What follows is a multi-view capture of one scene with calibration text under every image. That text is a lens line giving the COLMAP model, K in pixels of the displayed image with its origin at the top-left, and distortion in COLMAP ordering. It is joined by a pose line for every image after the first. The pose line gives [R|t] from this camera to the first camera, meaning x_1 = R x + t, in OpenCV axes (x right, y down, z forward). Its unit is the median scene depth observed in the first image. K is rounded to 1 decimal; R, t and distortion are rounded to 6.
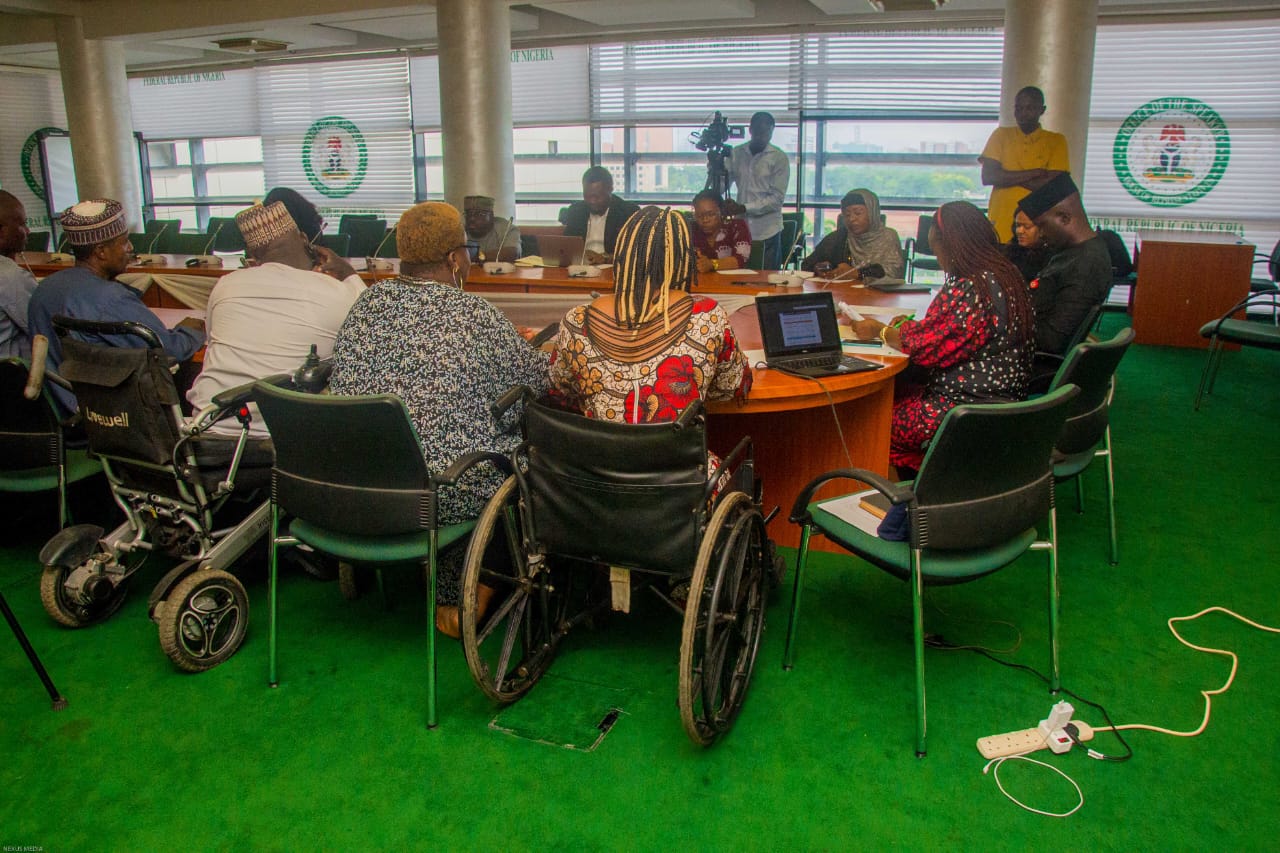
lens RADIAL K [[976.6, 0, 640.0], [0, 976.6, 426.5], [0, 0, 1]] dist [-0.148869, 0.104424]
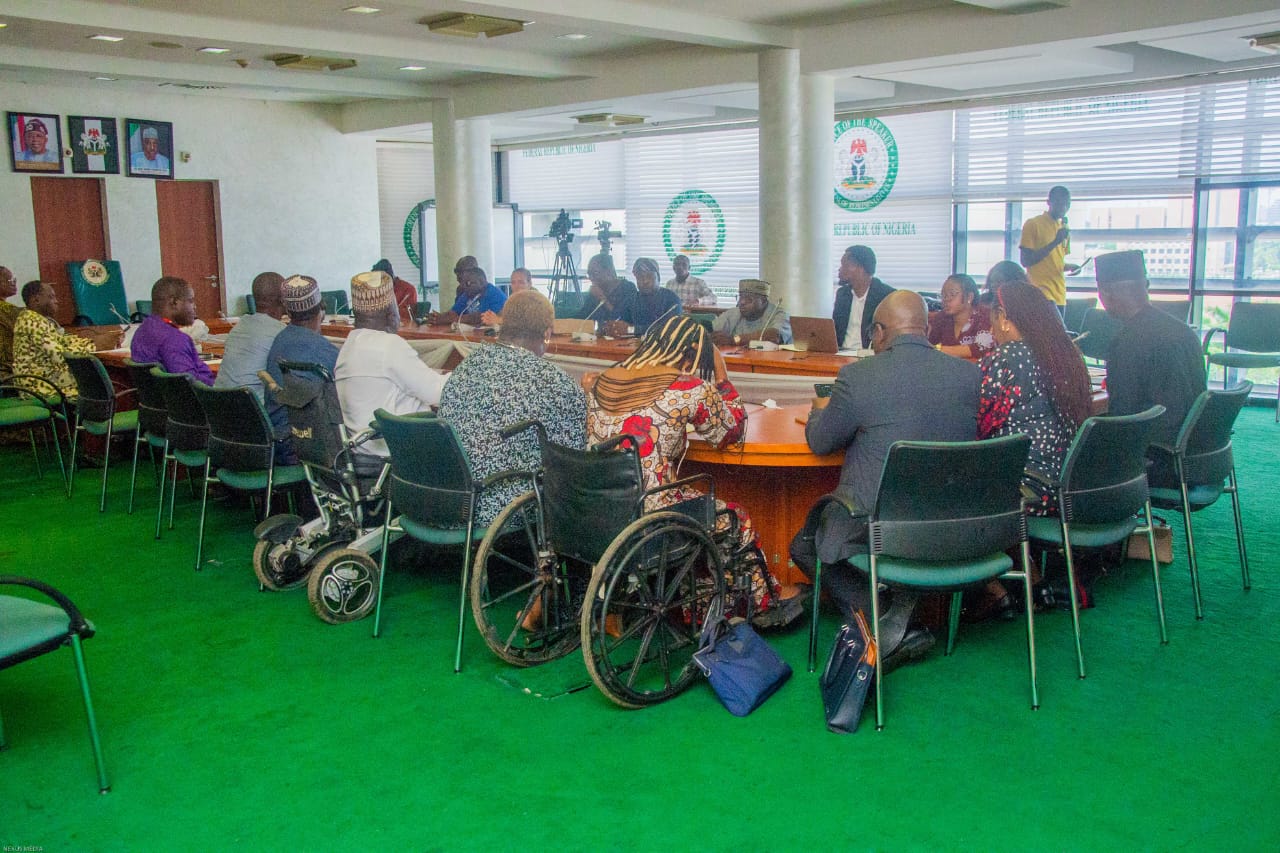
lens RADIAL K [[1201.3, 0, 640.0], [0, 1201.3, 426.5], [0, 0, 1]] dist [-0.009593, 0.011317]
pose [[0.912190, 0.059156, -0.405475, 0.540694], [-0.102470, 0.991017, -0.085943, 0.075011], [0.396748, 0.119945, 0.910057, -0.370095]]
